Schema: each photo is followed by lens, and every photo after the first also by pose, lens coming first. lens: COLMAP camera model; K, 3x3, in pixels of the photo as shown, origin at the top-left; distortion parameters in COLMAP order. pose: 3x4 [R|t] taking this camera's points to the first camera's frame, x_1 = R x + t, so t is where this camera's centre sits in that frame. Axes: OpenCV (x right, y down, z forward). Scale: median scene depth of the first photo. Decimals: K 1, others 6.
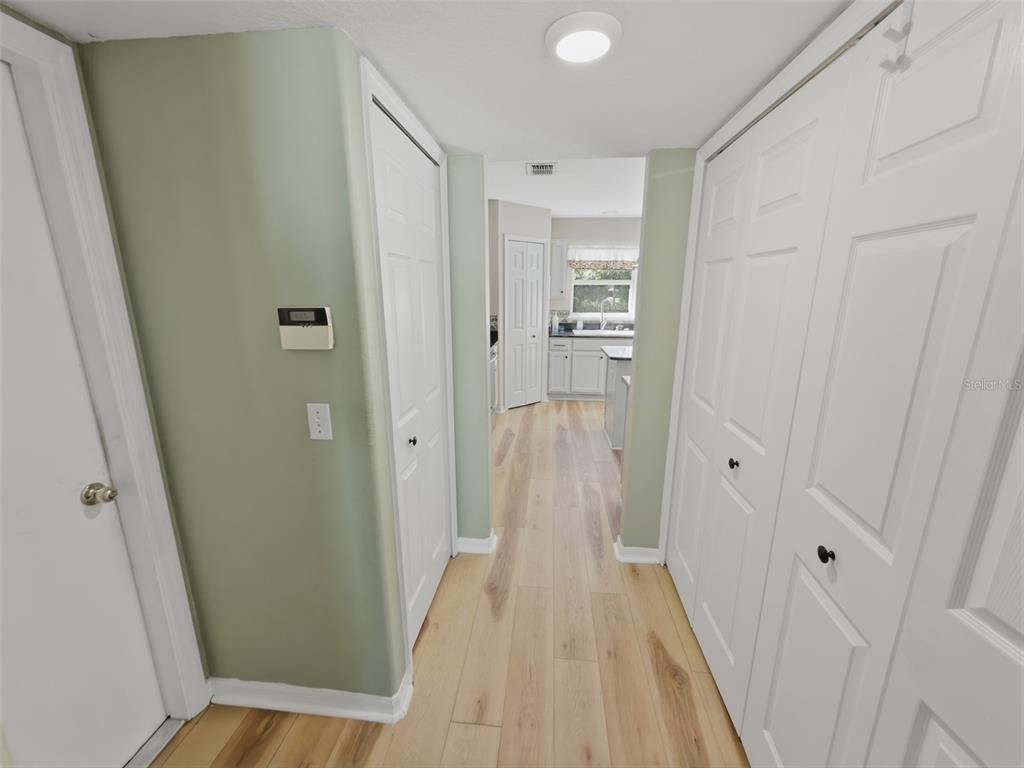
lens RADIAL K [[409.1, 0, 512.0], [0, 409.1, 384.0], [0, 0, 1]] dist [0.000433, -0.000156]
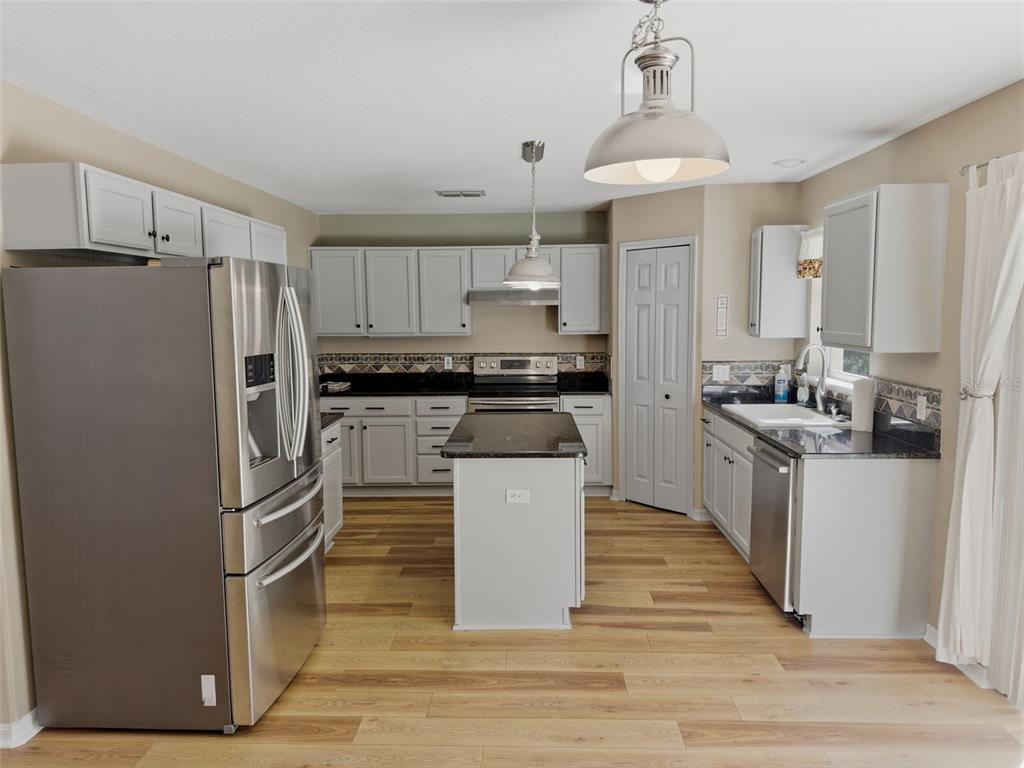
lens RADIAL K [[722.4, 0, 512.0], [0, 722.4, 384.0], [0, 0, 1]] dist [0.113606, -0.180737]
pose [[0.066604, 0.098478, -0.992908, 1.116440], [-0.219066, 0.972280, 0.081737, -0.174143], [0.973434, 0.212068, 0.086331, 0.693552]]
